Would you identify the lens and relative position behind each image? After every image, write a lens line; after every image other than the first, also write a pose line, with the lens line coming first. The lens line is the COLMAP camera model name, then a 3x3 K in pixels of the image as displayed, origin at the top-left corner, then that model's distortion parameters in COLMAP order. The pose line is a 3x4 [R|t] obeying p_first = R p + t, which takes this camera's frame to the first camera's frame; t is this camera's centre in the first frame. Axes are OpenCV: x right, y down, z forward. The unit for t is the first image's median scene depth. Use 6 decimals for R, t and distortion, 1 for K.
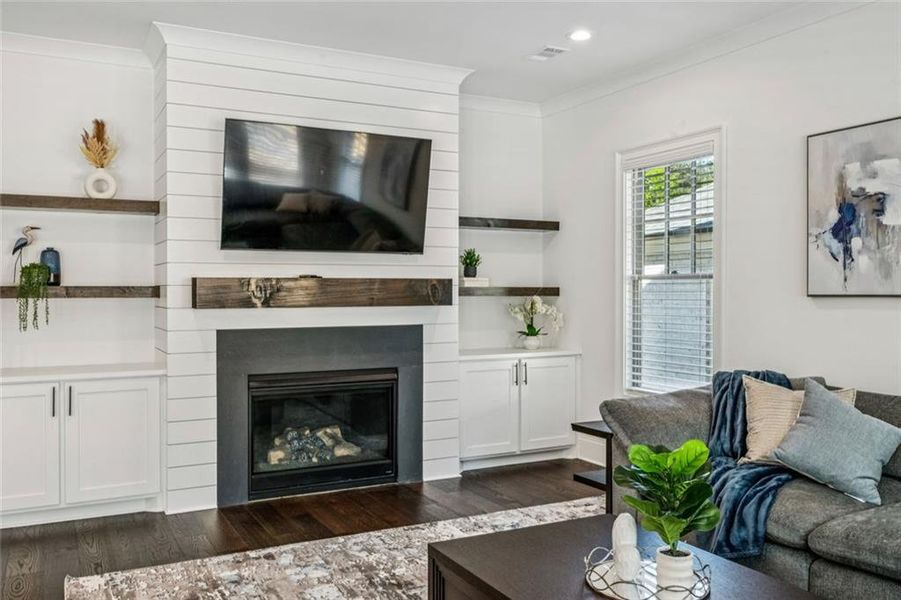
lens RADIAL K [[762.7, 0, 437.9], [0, 762.7, 295.5], [0, 0, 1]] dist [0.000451, -0.006928]
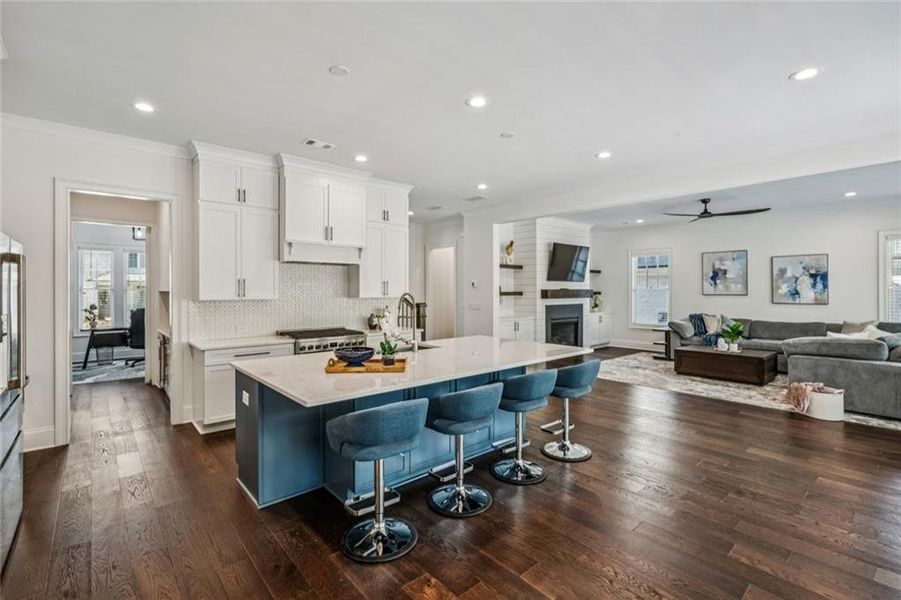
lens RADIAL K [[414.5, 0, 453.2], [0, 414.5, 288.1], [0, 0, 1]] dist [0.002561, -0.000998]
pose [[0.969646, 0.001916, 0.244507, -1.115487], [0.001053, 0.999927, -0.012011, -0.007850], [-0.244513, 0.011904, 0.969573, -0.643550]]
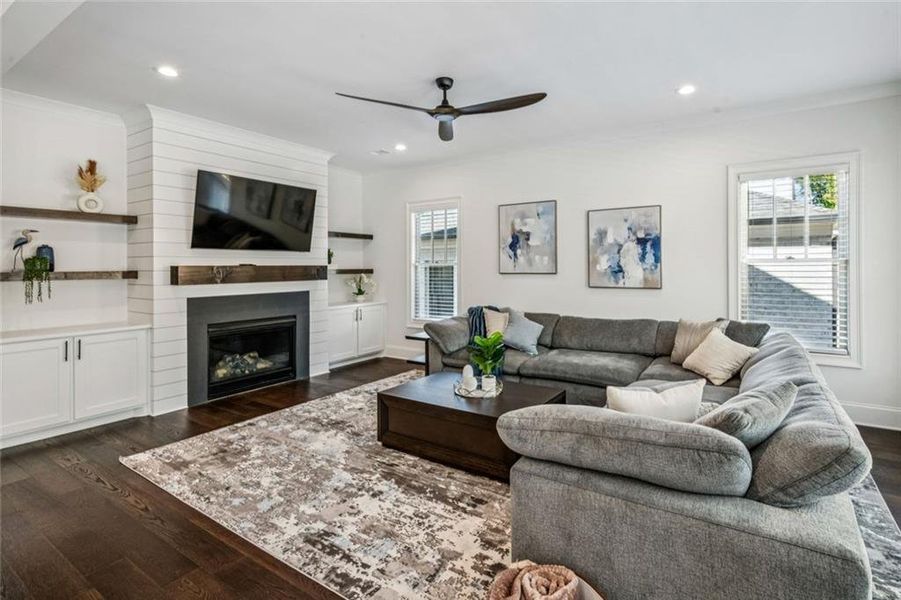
lens RADIAL K [[439.4, 0, 483.0], [0, 439.4, 266.4], [0, 0, 1]] dist [-0.002867, 0.002057]
pose [[0.860371, -0.003263, 0.509657, -0.224525], [0.007207, 0.999957, -0.005766, -0.012097], [-0.509617, 0.008634, 0.860358, -0.127125]]
